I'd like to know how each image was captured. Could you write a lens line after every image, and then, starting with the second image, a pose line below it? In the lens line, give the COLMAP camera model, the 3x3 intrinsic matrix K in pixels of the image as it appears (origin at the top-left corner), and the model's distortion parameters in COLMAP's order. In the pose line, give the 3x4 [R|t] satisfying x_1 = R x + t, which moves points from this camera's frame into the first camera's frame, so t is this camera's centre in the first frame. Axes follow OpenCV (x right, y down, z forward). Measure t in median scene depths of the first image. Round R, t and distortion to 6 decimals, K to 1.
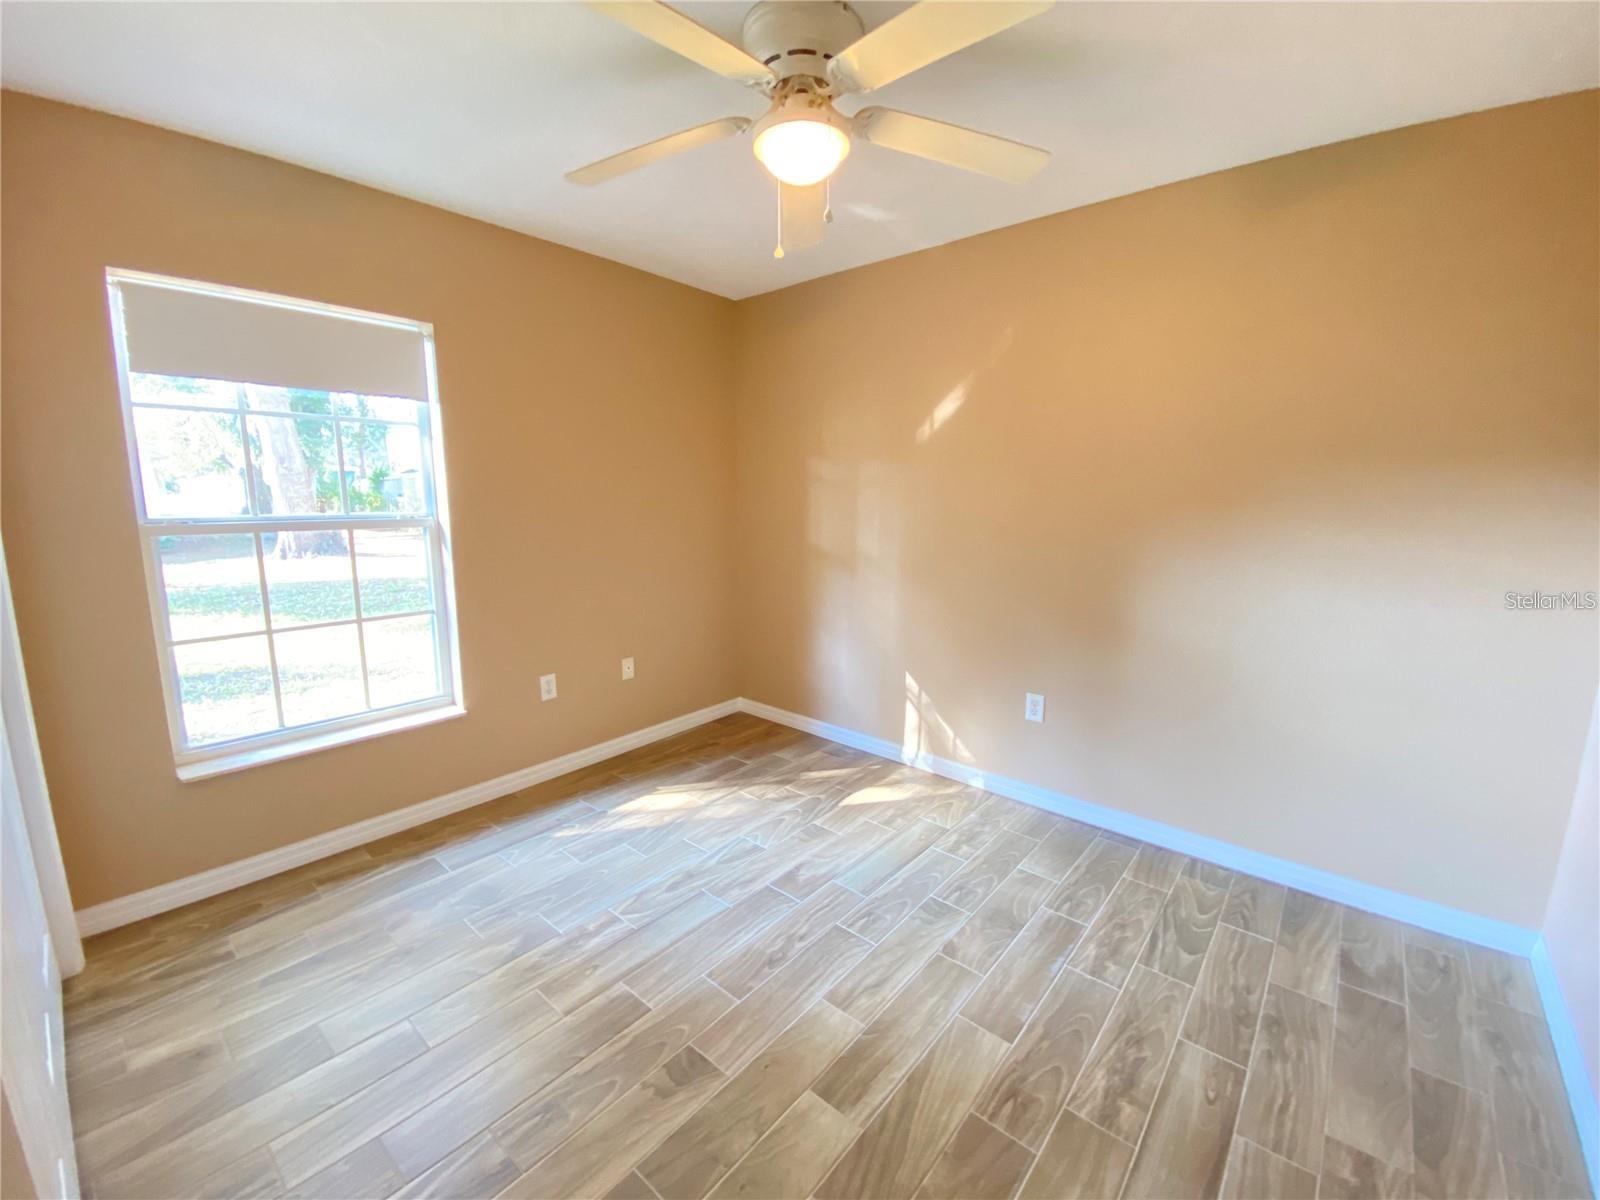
lens RADIAL K [[645.0, 0, 795.5], [0, 645.0, 599.8], [0, 0, 1]] dist [0.028168, -0.022131]
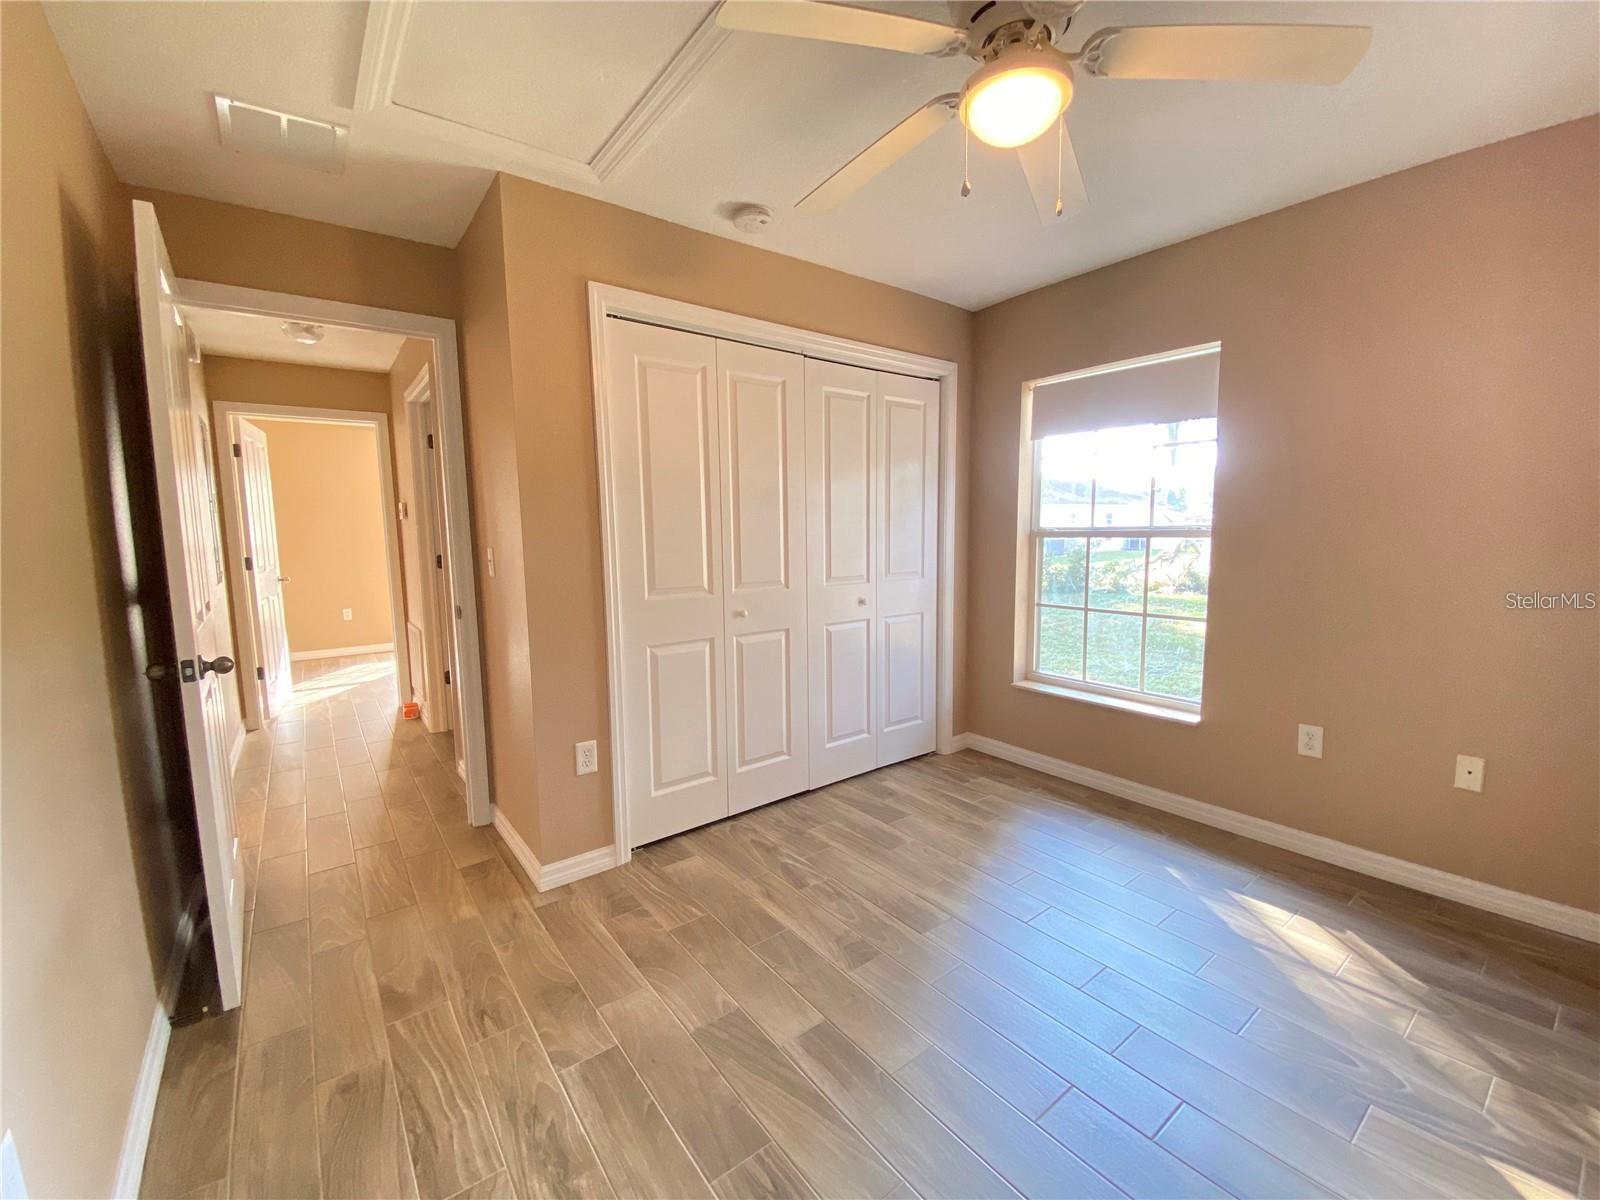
lens RADIAL K [[645.0, 0, 795.5], [0, 645.0, 599.8], [0, 0, 1]] dist [0.028168, -0.022131]
pose [[-0.203362, 0.106032, -0.973345, 0.702135], [-0.145186, 0.979863, 0.137076, -0.073480], [0.968279, 0.169192, -0.183872, 0.687981]]
